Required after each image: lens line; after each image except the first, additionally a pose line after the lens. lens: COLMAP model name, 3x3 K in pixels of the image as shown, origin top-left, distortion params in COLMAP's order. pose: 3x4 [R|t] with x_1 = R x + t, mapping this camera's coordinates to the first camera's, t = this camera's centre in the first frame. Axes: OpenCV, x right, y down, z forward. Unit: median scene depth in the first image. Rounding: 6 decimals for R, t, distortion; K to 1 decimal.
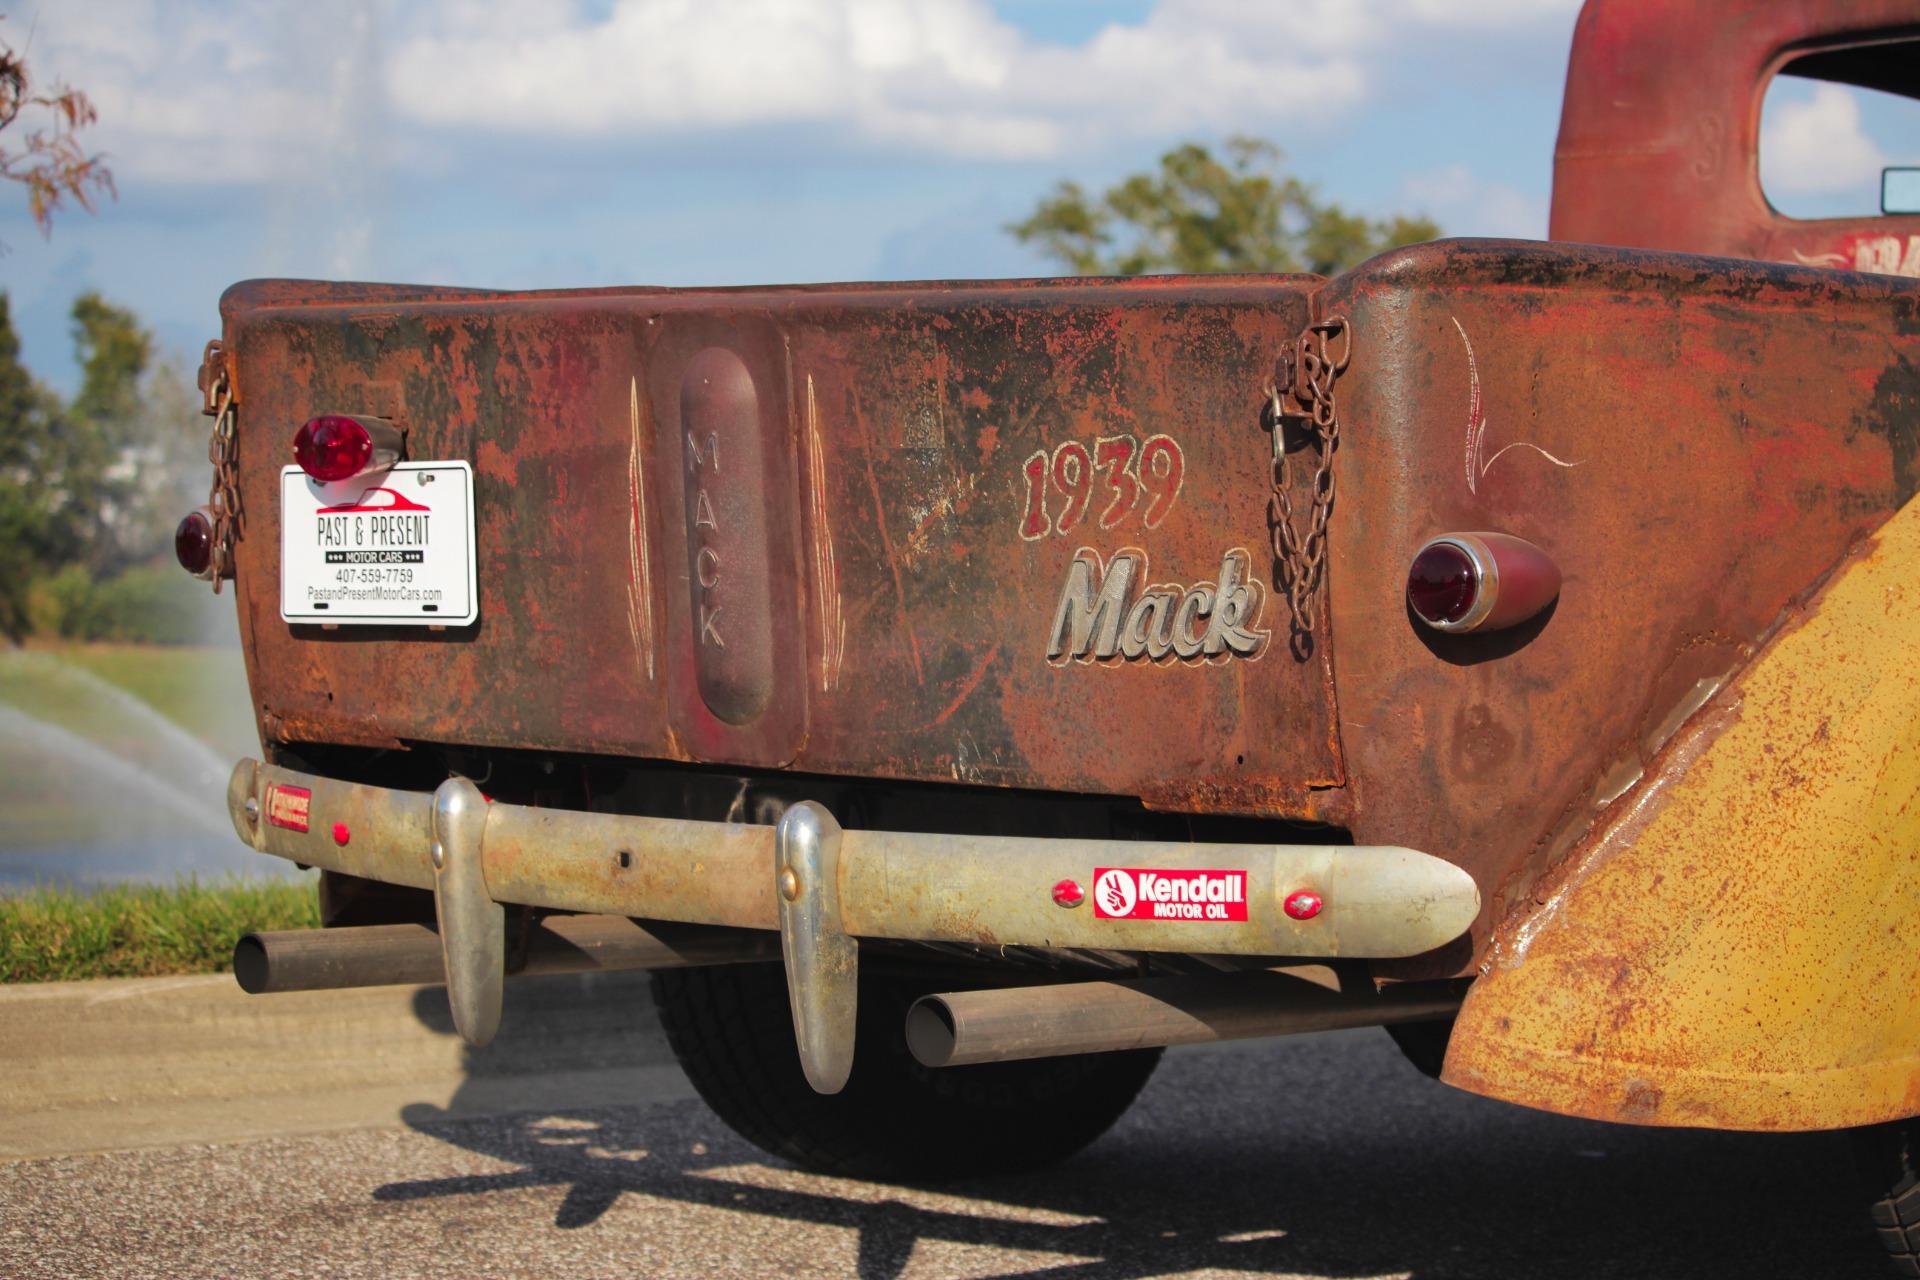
lens RADIAL K [[4930.5, 0, 960.0], [0, 4930.5, 640.0], [0, 0, 1]] dist [-0.426383, 0.227256]
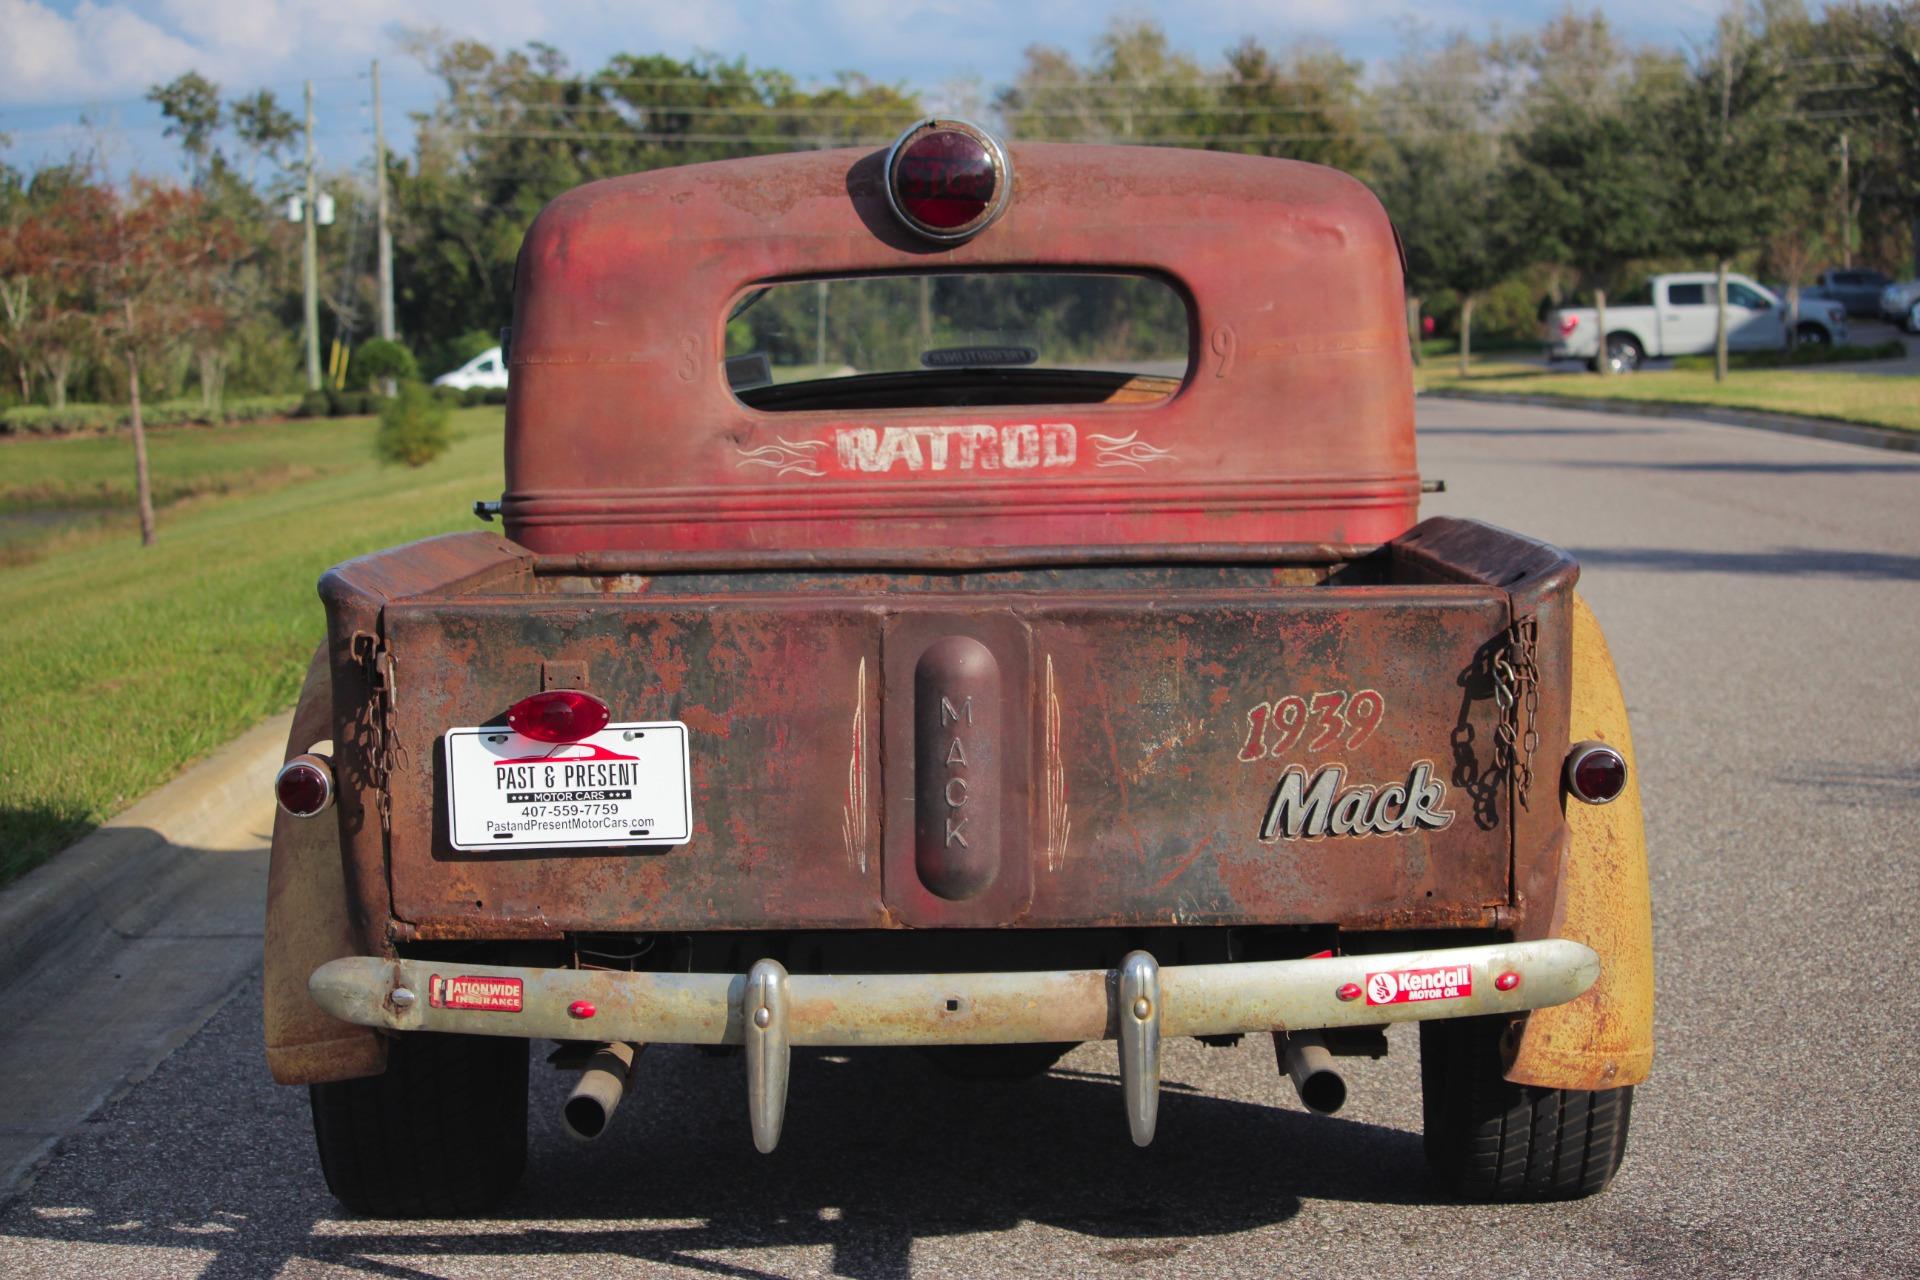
lens RADIAL K [[4930.5, 0, 960.0], [0, 4930.5, 640.0], [0, 0, 1]] dist [-0.426383, 0.227256]
pose [[0.709170, -0.073607, 0.701185, -1.093882], [0.045202, 0.997236, 0.058968, -0.149098], [-0.703587, -0.010123, 0.710537, -0.003800]]
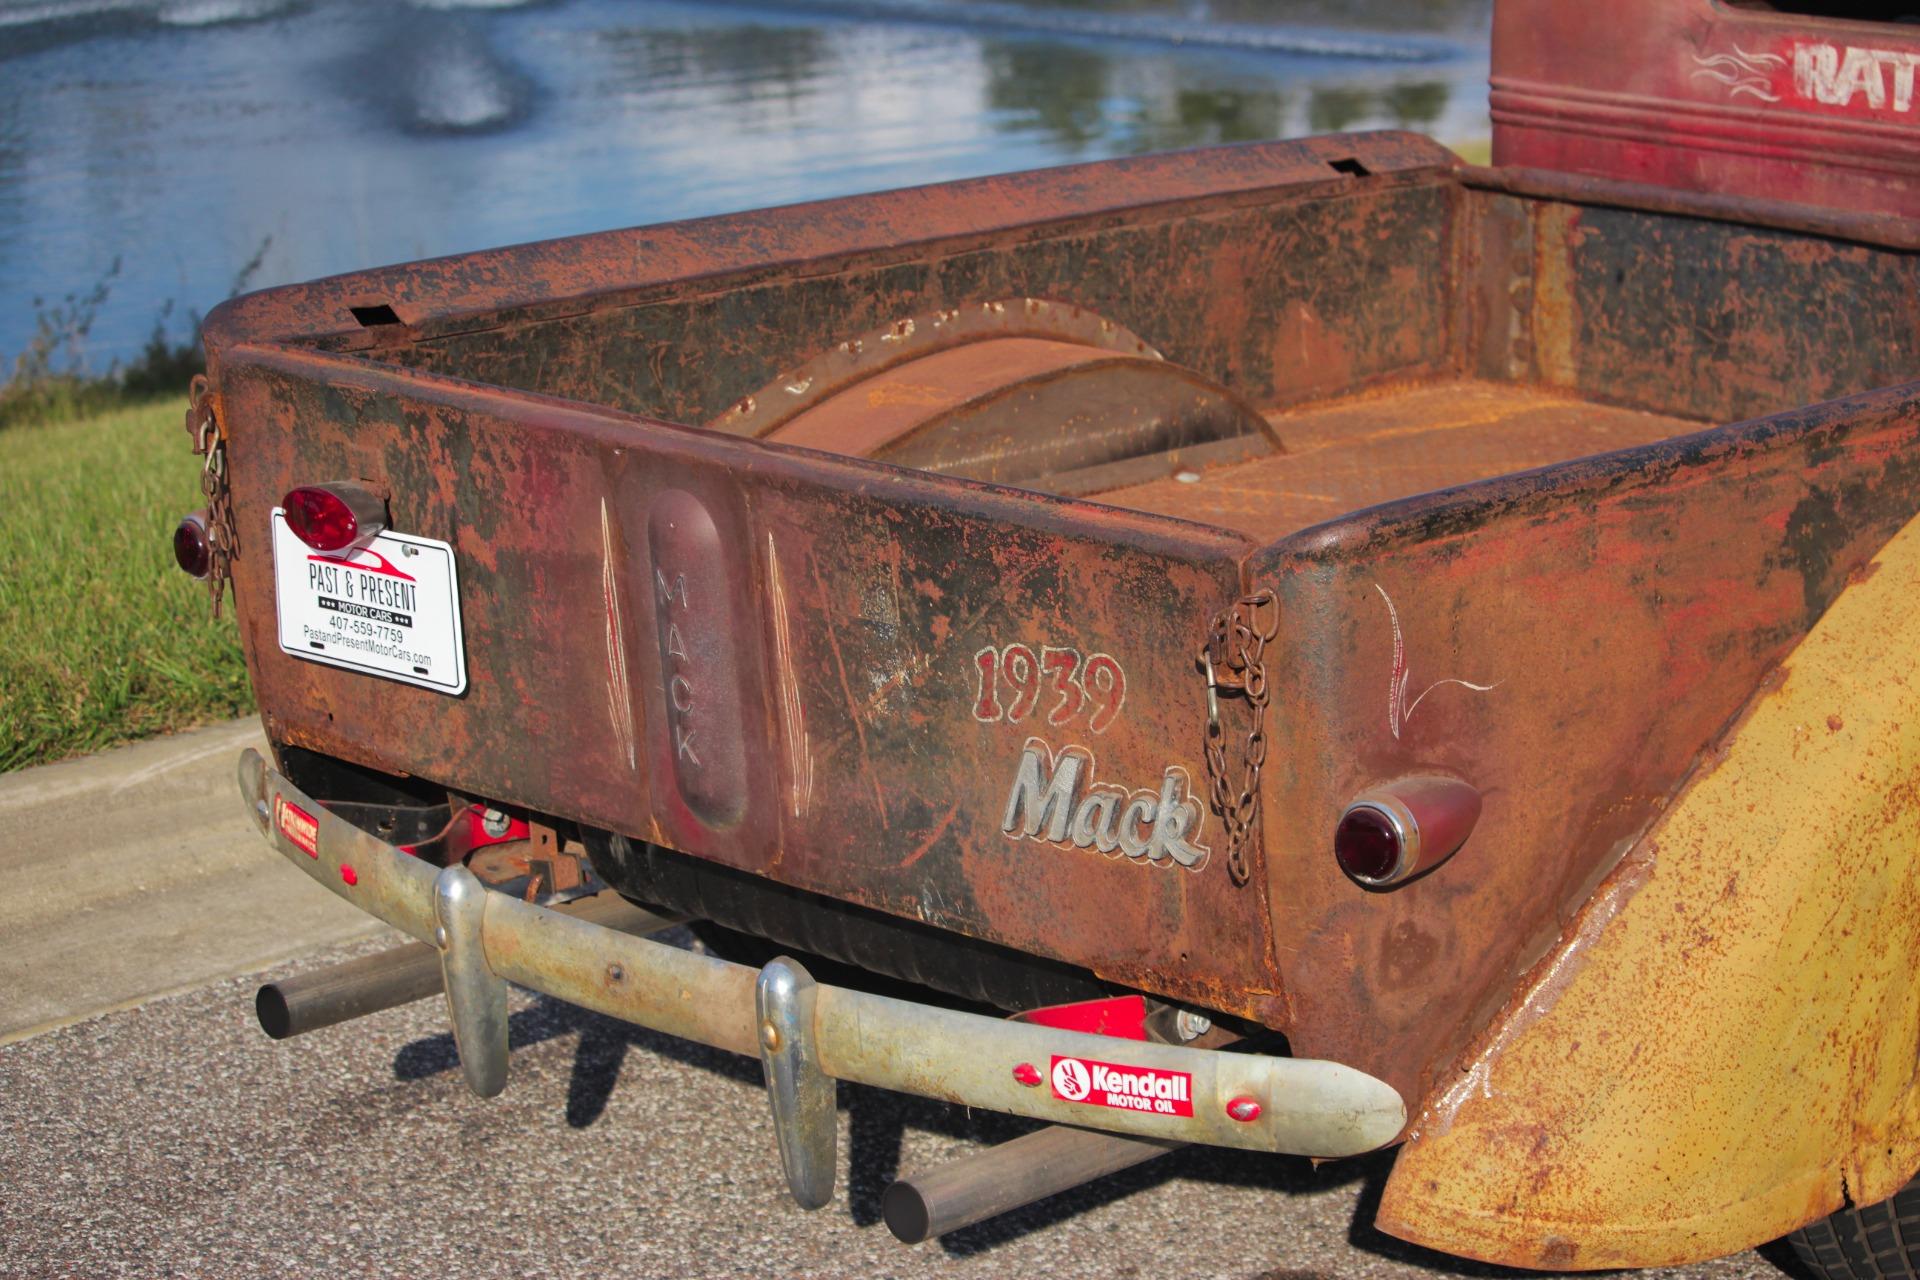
lens RADIAL K [[4930.5, 0, 960.0], [0, 4930.5, 640.0], [0, 0, 1]] dist [-0.426383, 0.227256]
pose [[0.999492, -0.031433, -0.005191, 0.015178], [0.031817, 0.976513, 0.213094, -0.262951], [-0.001629, -0.213151, 0.977018, -0.032704]]
